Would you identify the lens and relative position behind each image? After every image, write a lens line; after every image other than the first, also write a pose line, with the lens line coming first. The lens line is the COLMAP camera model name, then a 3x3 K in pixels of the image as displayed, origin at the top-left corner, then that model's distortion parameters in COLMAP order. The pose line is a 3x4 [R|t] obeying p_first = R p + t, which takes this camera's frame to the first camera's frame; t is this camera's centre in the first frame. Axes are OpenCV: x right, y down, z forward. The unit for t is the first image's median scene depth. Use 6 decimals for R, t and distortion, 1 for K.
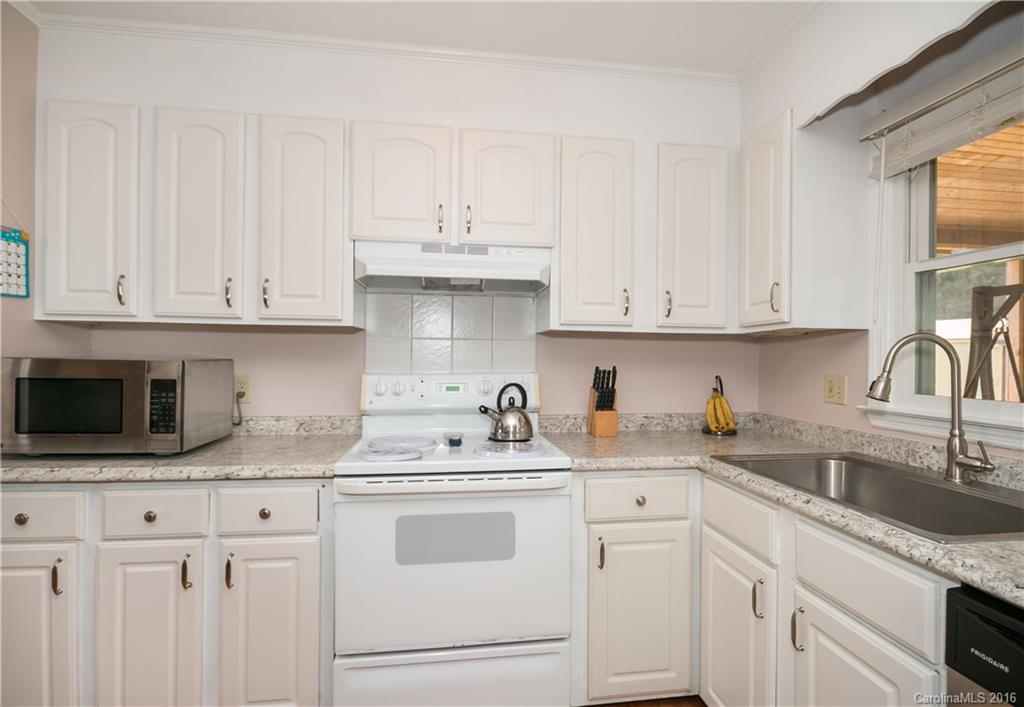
lens RADIAL K [[499.8, 0, 513.4], [0, 499.8, 350.2], [0, 0, 1]] dist [0.002042, -0.000151]
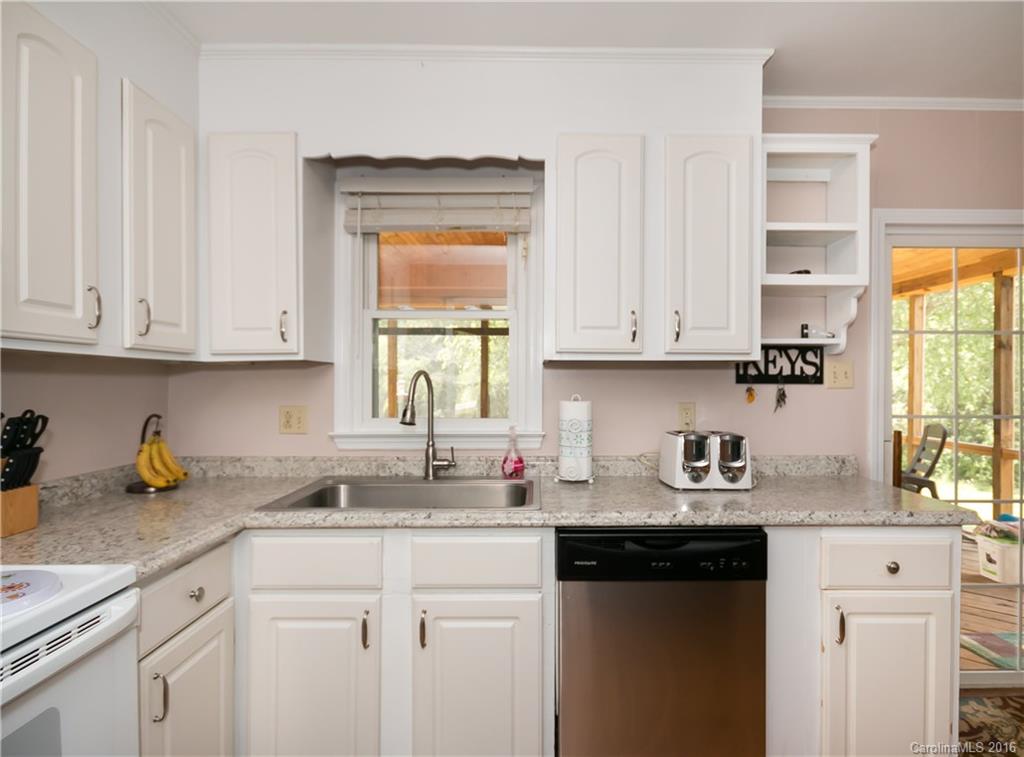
lens RADIAL K [[565.5, 0, 511.3], [0, 565.5, 385.7], [0, 0, 1]] dist [0.032811, -0.000054]
pose [[0.171822, -0.017024, 0.984981, -0.536641], [-0.010058, 0.999768, 0.019034, -0.022745], [-0.985077, -0.013177, 0.171611, 0.466626]]
